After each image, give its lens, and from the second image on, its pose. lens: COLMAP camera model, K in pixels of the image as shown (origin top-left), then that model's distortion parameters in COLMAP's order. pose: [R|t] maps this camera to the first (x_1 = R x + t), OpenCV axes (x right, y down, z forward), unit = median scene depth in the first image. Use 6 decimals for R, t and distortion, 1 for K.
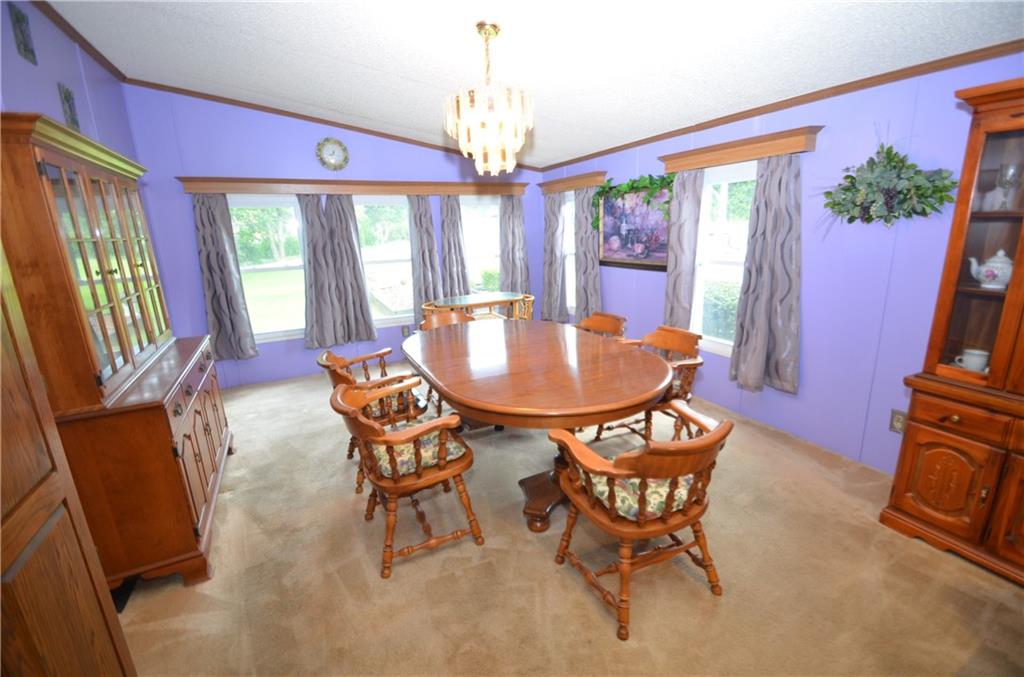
lens RADIAL K [[449.3, 0, 530.3], [0, 449.3, 339.9], [0, 0, 1]] dist [0.009700, -0.013165]
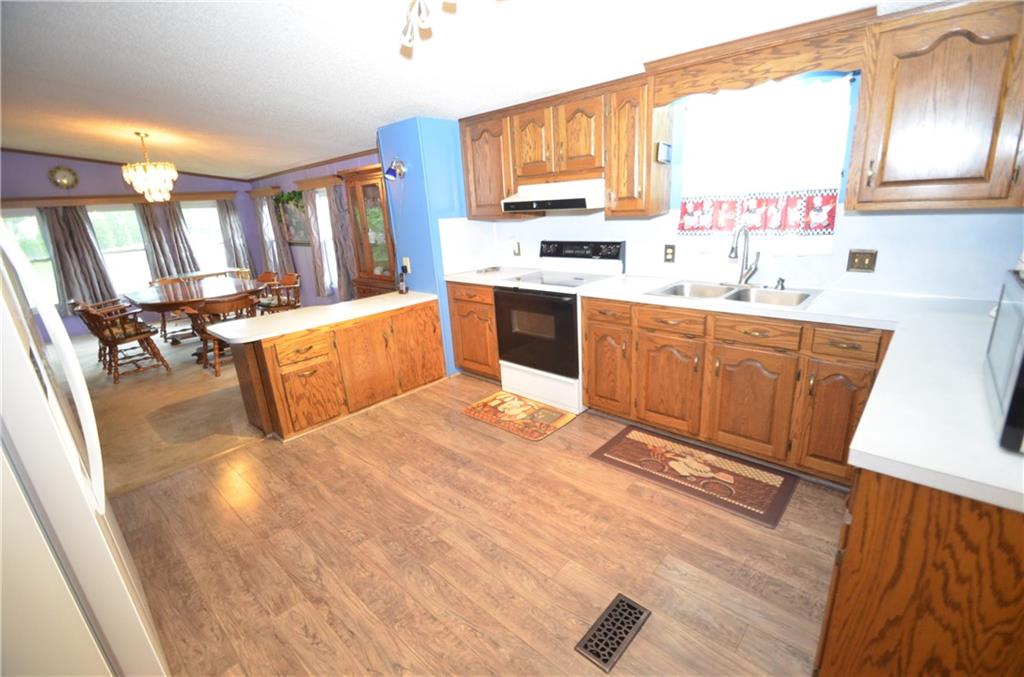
lens RADIAL K [[449.3, 0, 530.3], [0, 449.3, 339.9], [0, 0, 1]] dist [0.009700, -0.013165]
pose [[0.940231, -0.121151, 0.318259, 0.405910], [0.111402, 0.992580, 0.048729, 0.177353], [-0.321801, -0.010362, 0.946751, -0.755548]]
